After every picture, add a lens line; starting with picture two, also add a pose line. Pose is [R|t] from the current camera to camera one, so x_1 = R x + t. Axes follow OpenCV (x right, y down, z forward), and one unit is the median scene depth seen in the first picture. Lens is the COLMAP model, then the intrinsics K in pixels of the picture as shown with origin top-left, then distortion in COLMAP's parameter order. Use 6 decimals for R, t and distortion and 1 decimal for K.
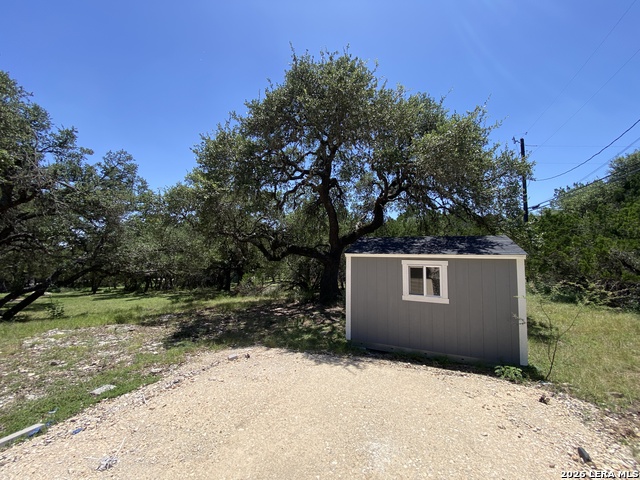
lens RADIAL K [[258.1, 0, 320.6], [0, 258.1, 236.5], [0, 0, 1]] dist [-0.002119, -0.008697]
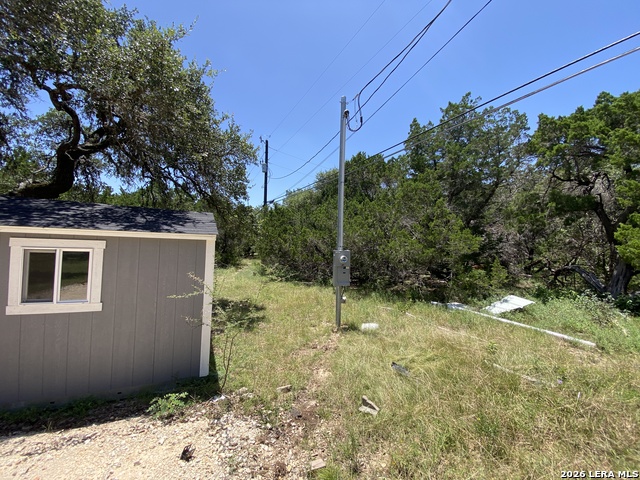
lens RADIAL K [[258.1, 0, 316.2], [0, 258.1, 236.9], [0, 0, 1]] dist [-0.002119, -0.008697]
pose [[0.655811, 0.036815, 0.754027, 0.629310], [-0.078712, 0.996701, 0.019795, 0.059822], [-0.750811, -0.072333, 0.656545, 0.397077]]
